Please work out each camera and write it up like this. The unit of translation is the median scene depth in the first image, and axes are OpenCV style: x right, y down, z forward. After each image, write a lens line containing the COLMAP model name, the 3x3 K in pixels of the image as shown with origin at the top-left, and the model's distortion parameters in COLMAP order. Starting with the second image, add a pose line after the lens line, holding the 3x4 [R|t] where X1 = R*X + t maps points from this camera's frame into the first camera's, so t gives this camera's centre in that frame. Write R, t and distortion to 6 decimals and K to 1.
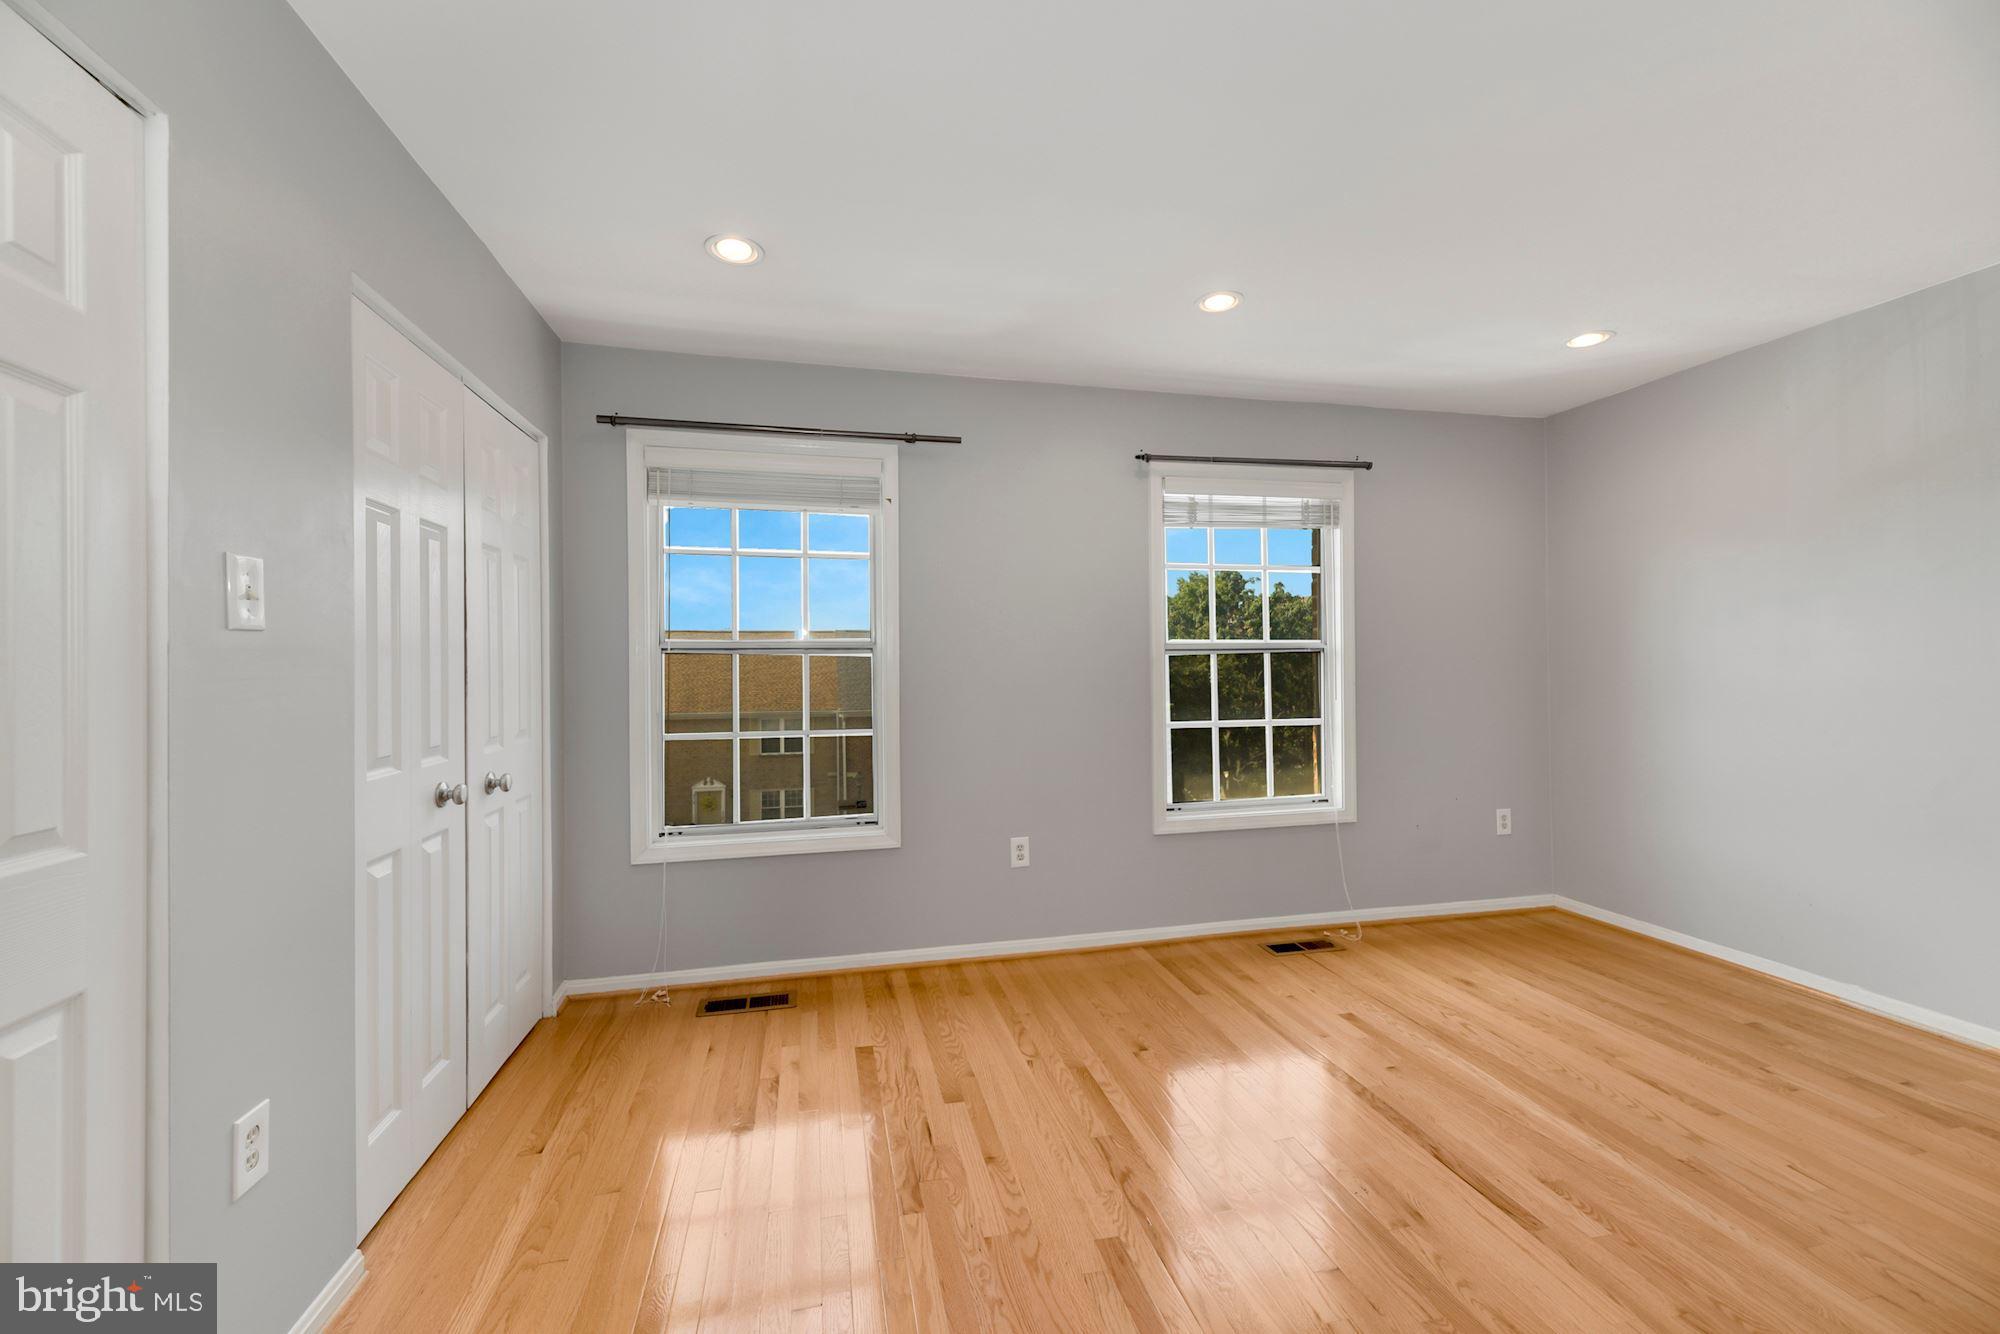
lens RADIAL K [[804.8, 0, 995.8], [0, 804.8, 662.0], [0, 0, 1]] dist [0.010710, -0.000039]
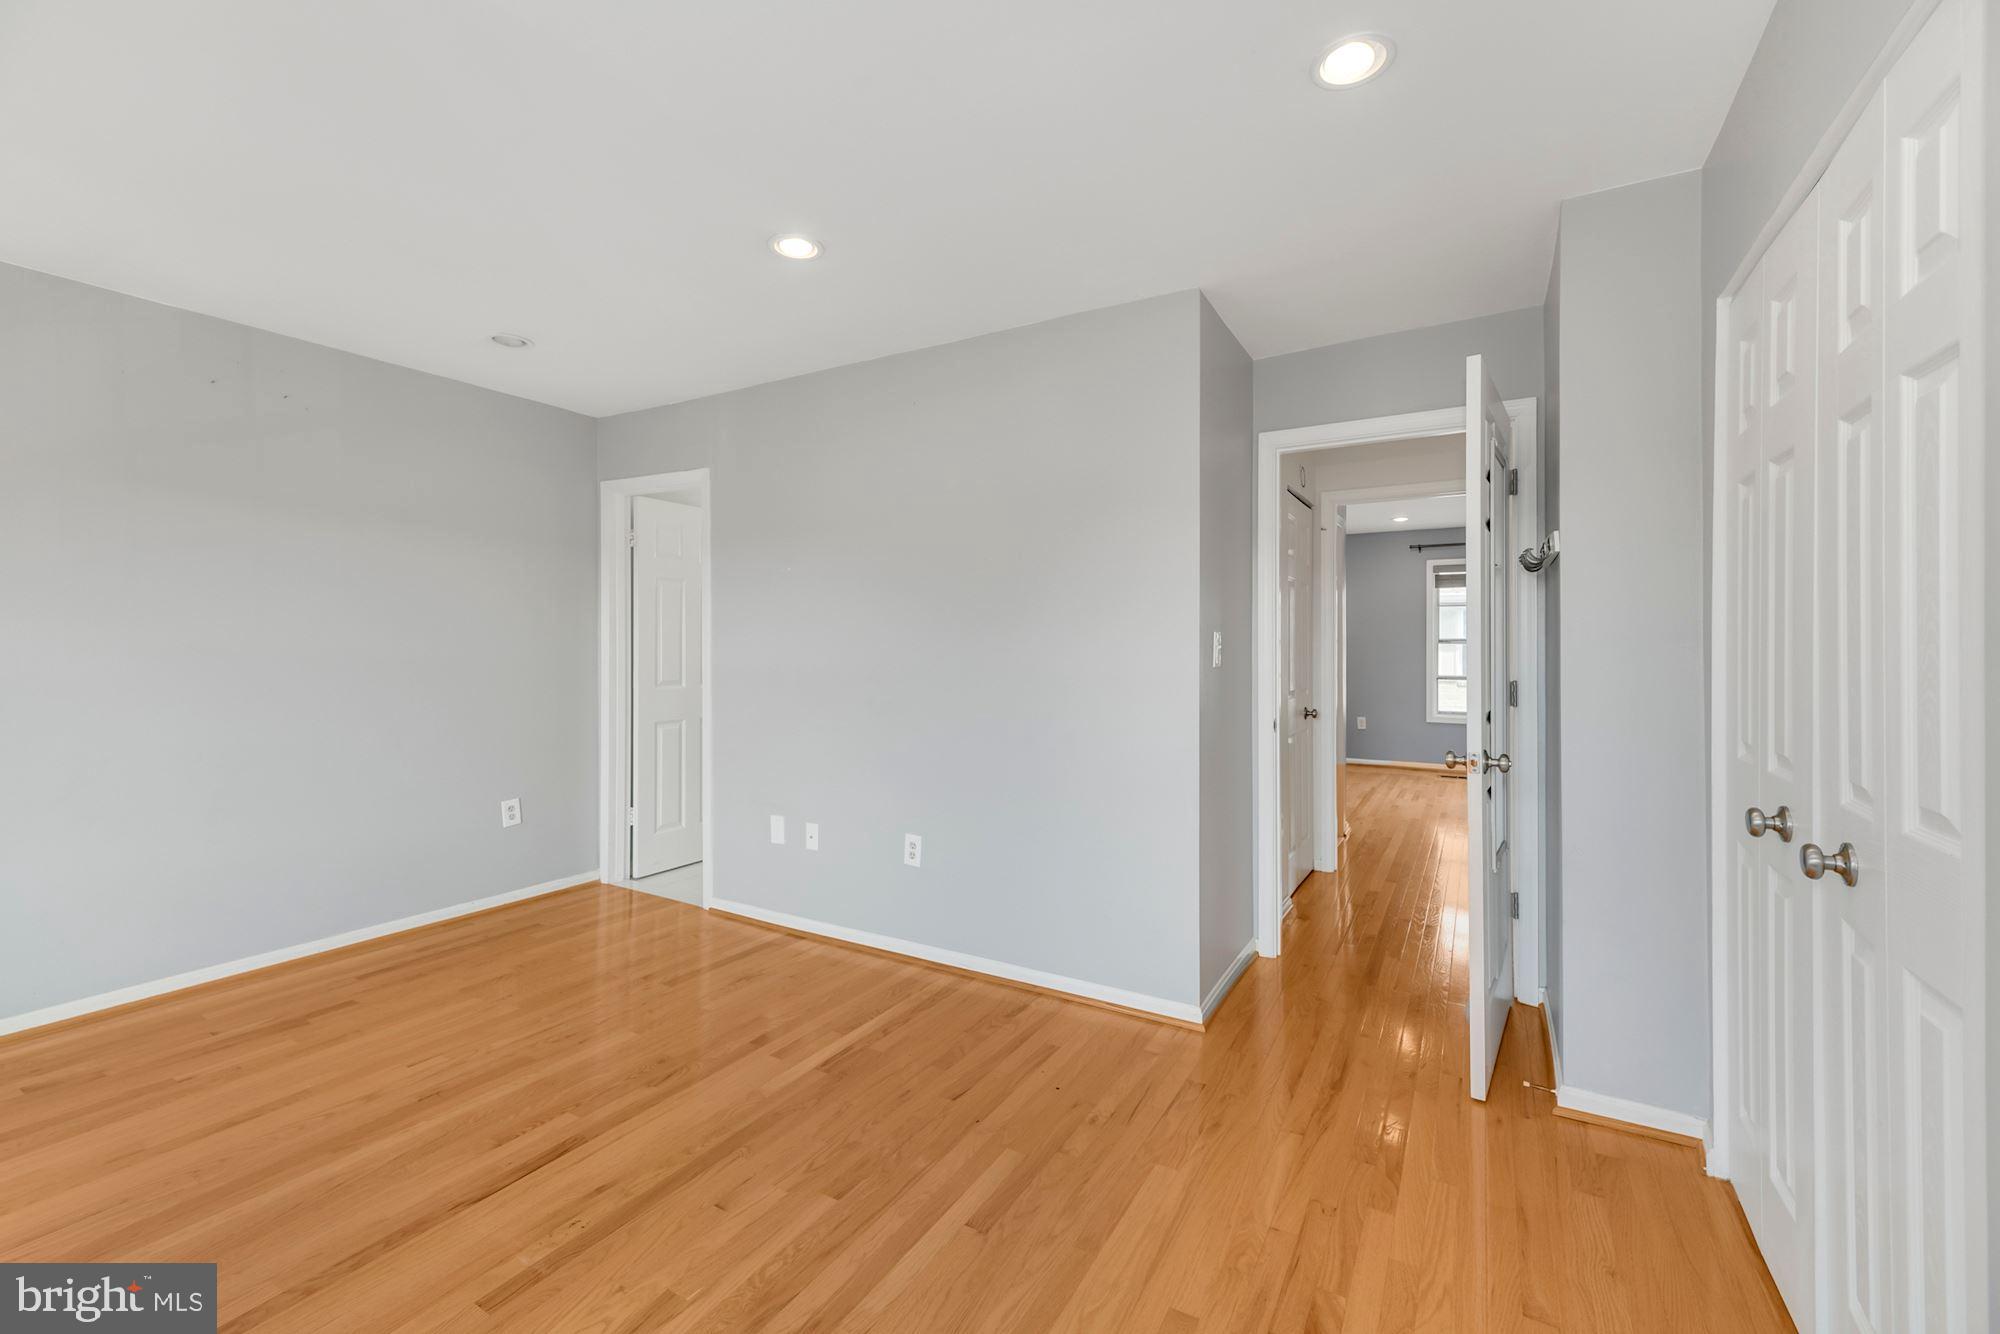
lens RADIAL K [[822.7, 0, 1008.8], [0, 822.7, 640.7], [0, 0, 1]] dist [0.014091, -0.000451]
pose [[-0.729396, 0.007431, 0.684051, -0.341798], [0.003592, 0.999969, -0.007033, -0.004087], [-0.684082, -0.002673, -0.729400, 0.823410]]
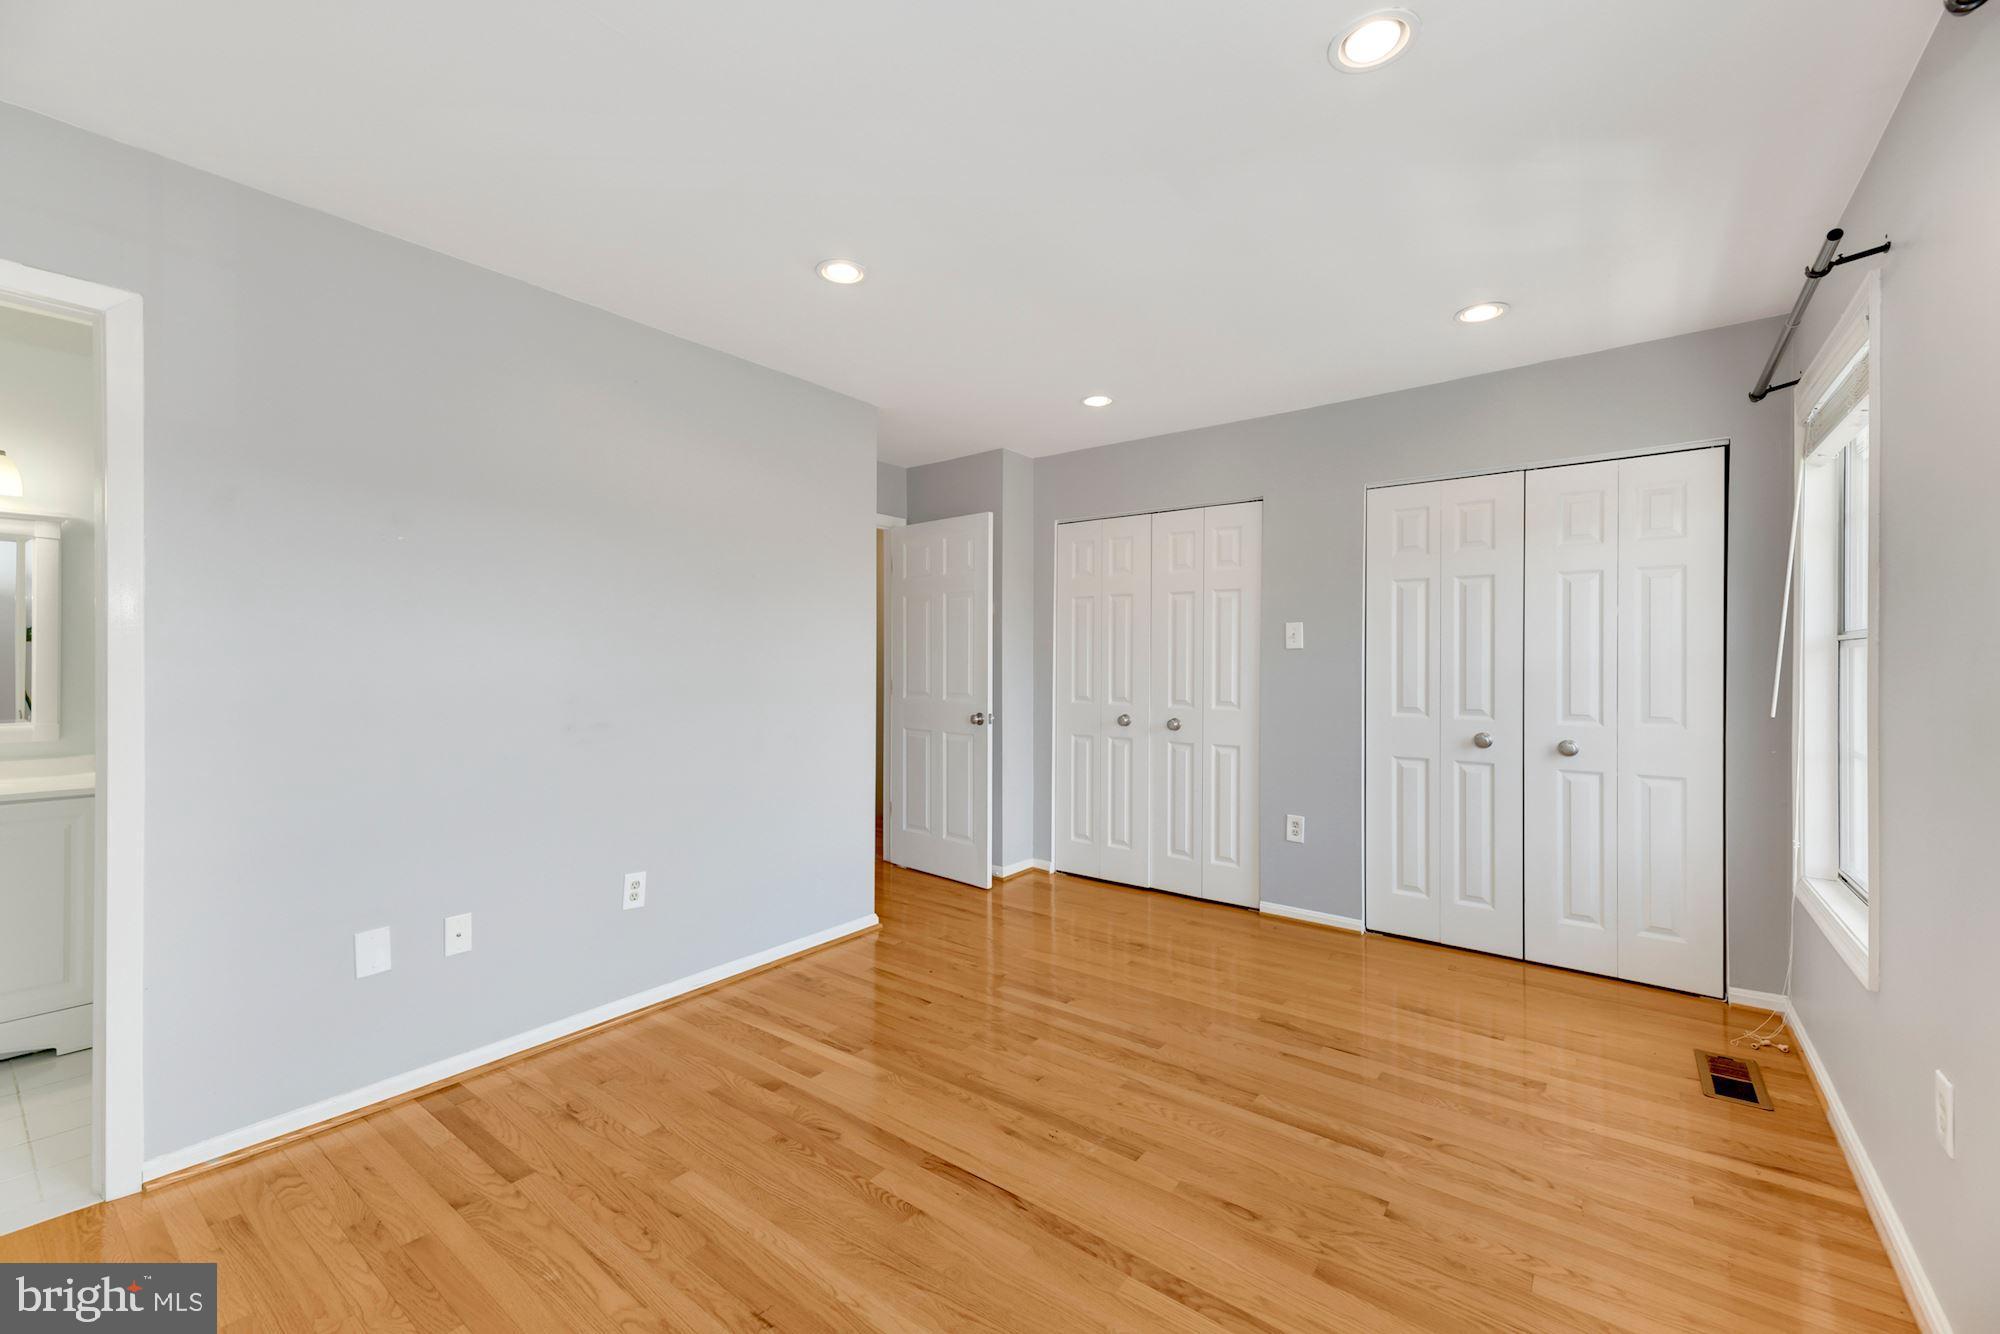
lens RADIAL K [[804.8, 0, 995.8], [0, 804.8, 662.0], [0, 0, 1]] dist [0.010710, -0.000039]
pose [[-0.775871, 0.005118, -0.630871, 0.736768], [0.004591, 0.999986, 0.002465, -0.001001], [0.630875, -0.000984, -0.775884, 1.100775]]
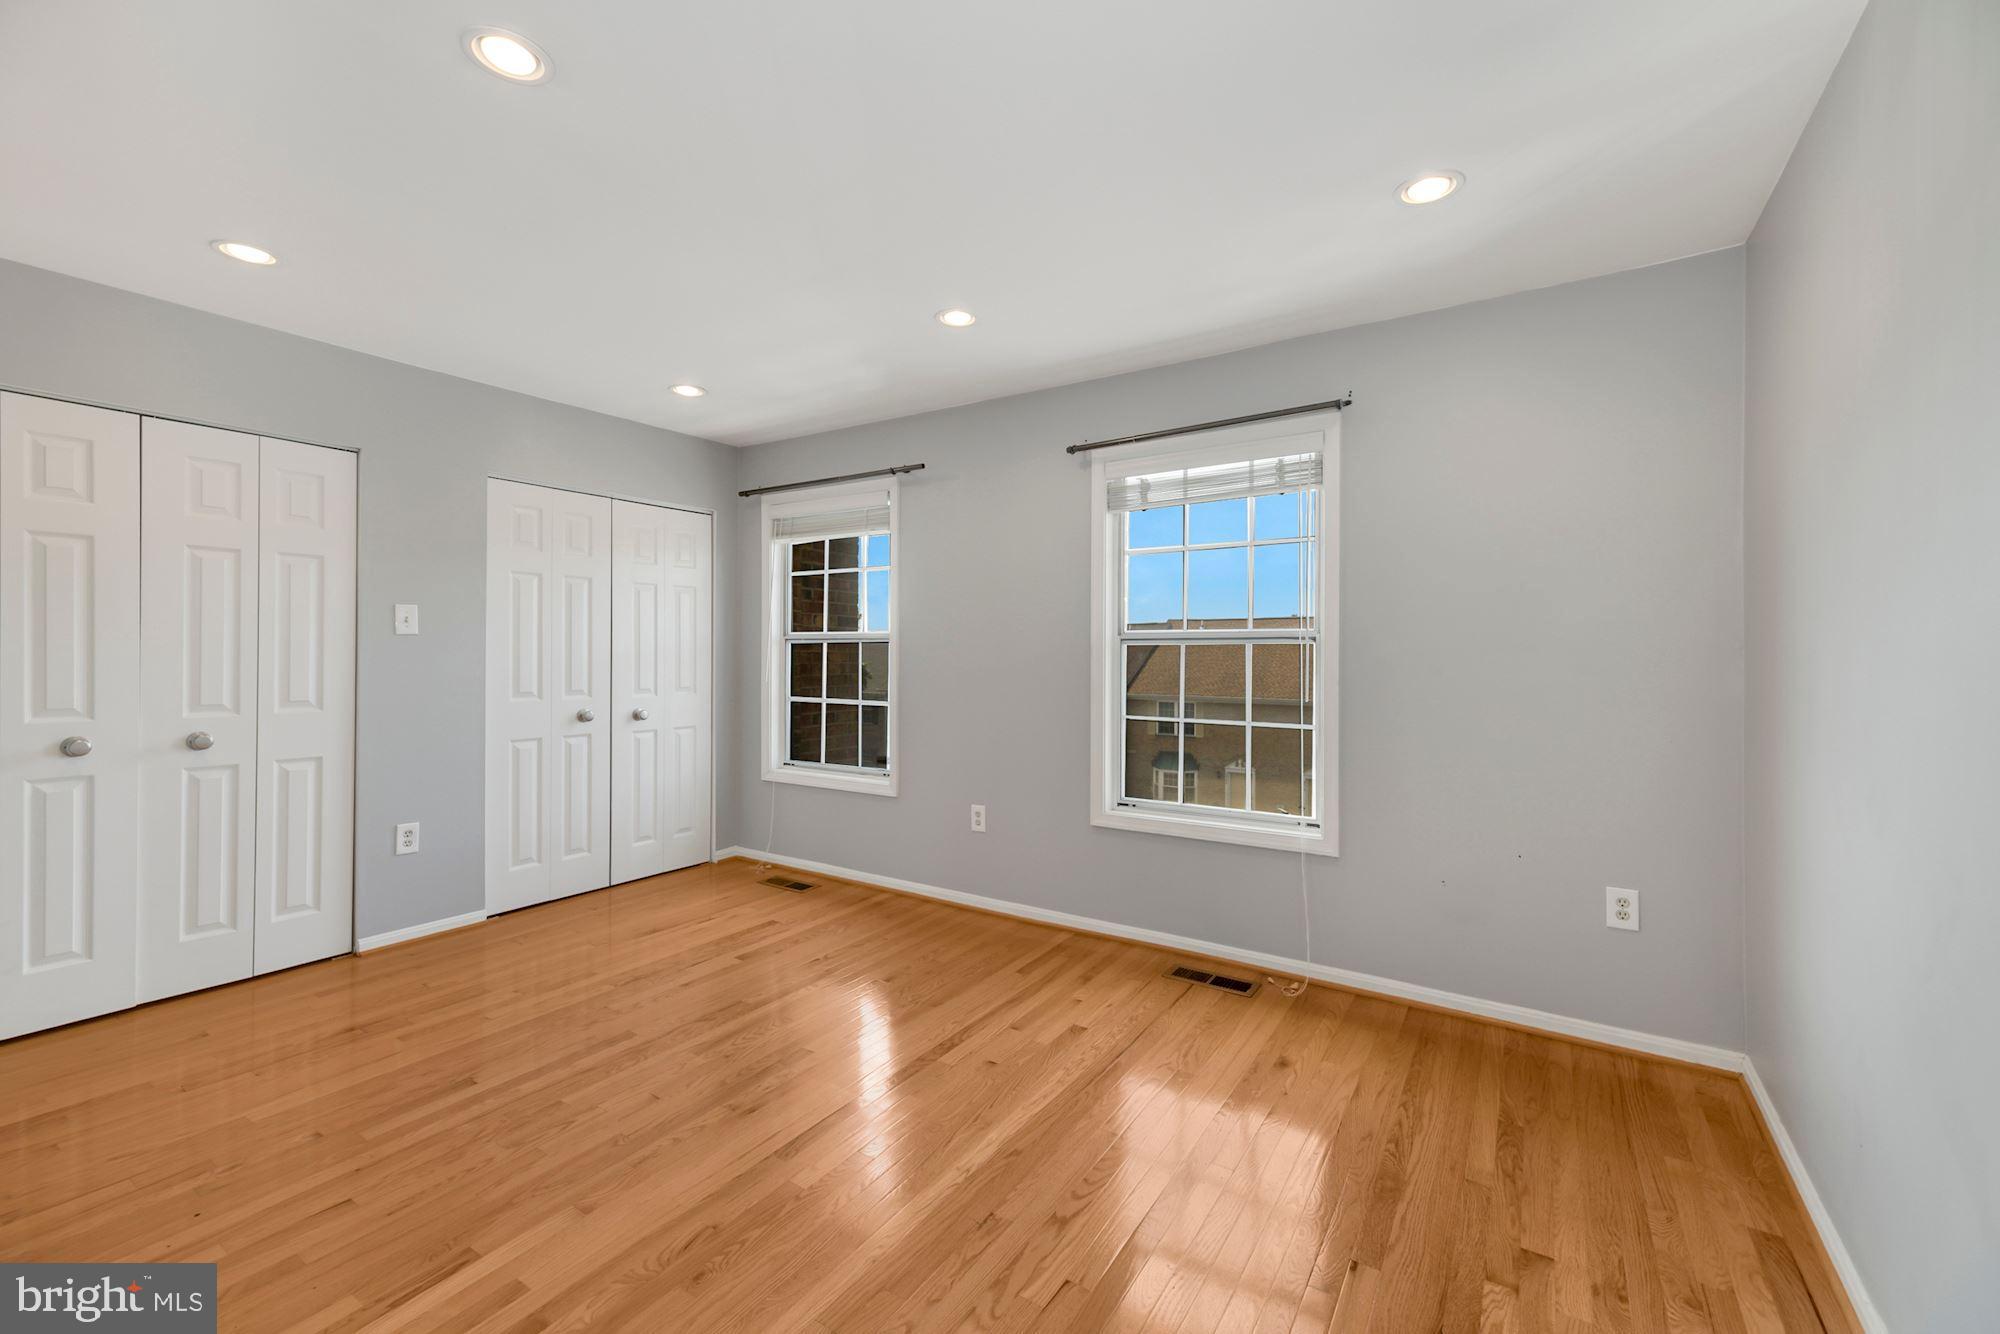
lens RADIAL K [[819.4, 0, 998.6], [0, 819.4, 651.6], [0, 0, 1]] dist [0.007234, -0.004280]
pose [[0.685017, 0.010236, -0.728455, 0.960056], [-0.007643, 0.999947, 0.006864, -0.006928], [0.728487, 0.000865, 0.685059, 0.250531]]
